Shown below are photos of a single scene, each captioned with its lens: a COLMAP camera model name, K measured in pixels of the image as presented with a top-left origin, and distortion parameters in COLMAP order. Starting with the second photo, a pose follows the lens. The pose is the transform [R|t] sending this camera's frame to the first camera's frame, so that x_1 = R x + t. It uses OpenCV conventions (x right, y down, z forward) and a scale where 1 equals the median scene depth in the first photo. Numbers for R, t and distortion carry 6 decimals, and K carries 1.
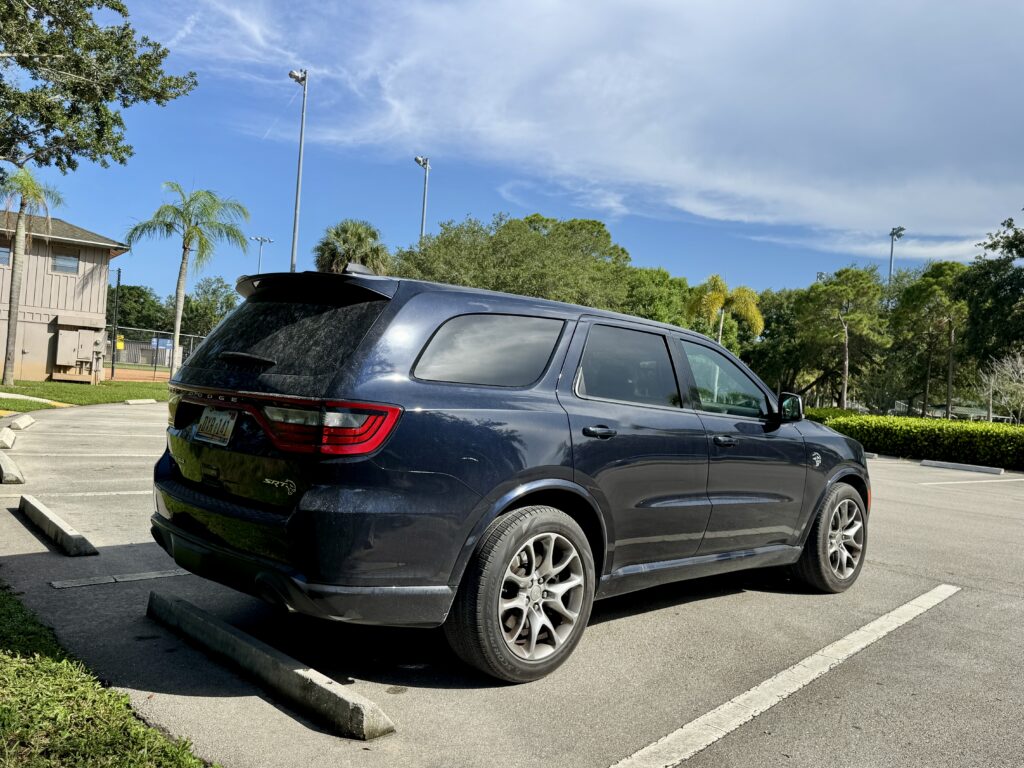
lens RADIAL K [[838.0, 0, 512.0], [0, 838.0, 384.0], [0, 0, 1]] dist [0.004964, -0.001176]
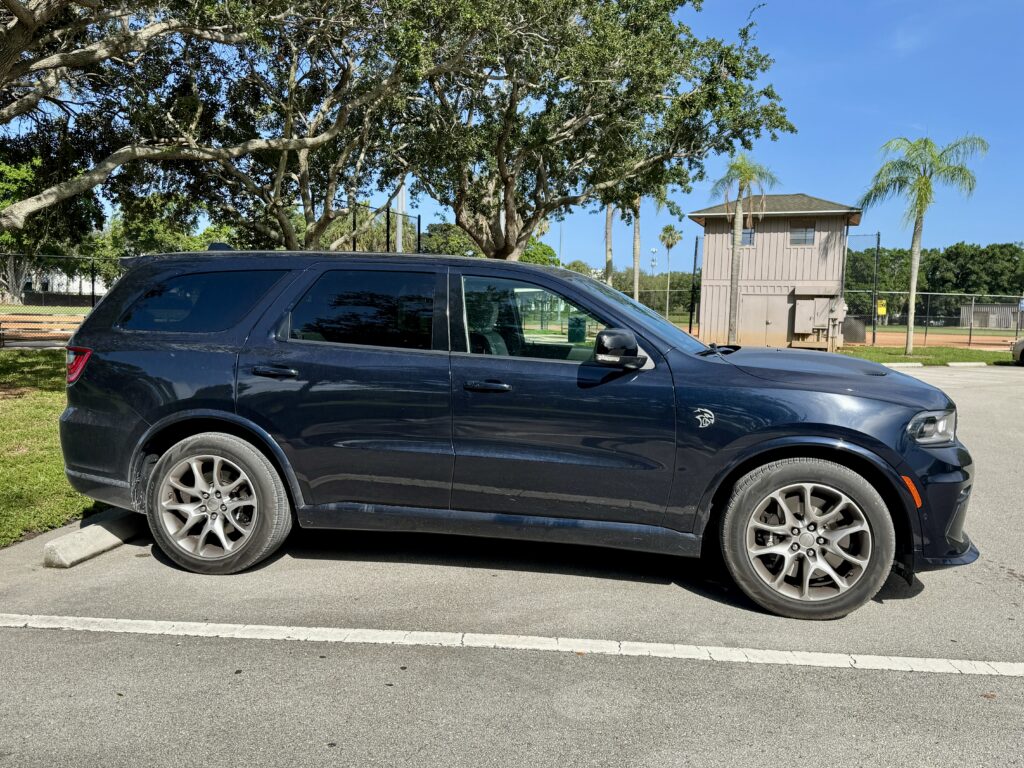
lens RADIAL K [[862.7, 0, 512.0], [0, 862.7, 384.0], [0, 0, 1]] dist [0.096915, -0.160968]
pose [[0.570865, 0.007619, -0.821009, 0.157292], [0.021854, 0.999462, 0.024471, 0.006564], [0.820753, -0.031912, 0.570391, 0.076697]]
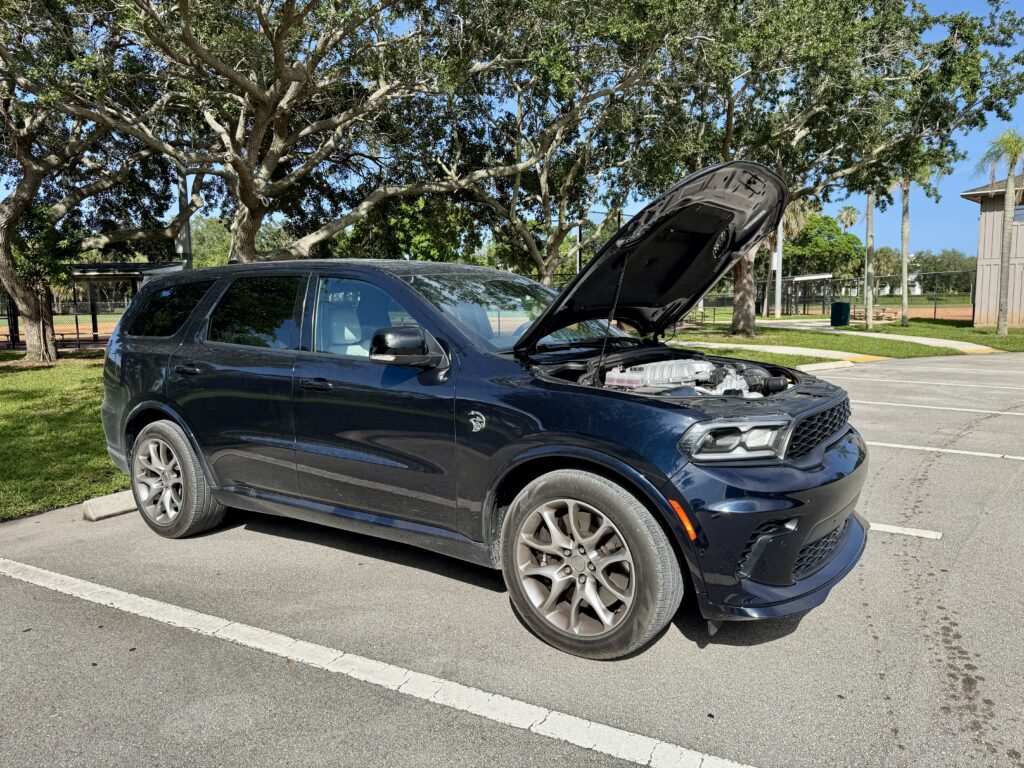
lens RADIAL K [[719.2, 0, 512.0], [0, 719.2, 384.0], [0, 0, 1]] dist [0.001438, -0.001444]
pose [[0.190537, 0.030623, -0.981202, 0.164612], [0.035190, 0.998658, 0.038001, 0.006772], [0.981049, -0.041769, 0.189204, 0.163299]]
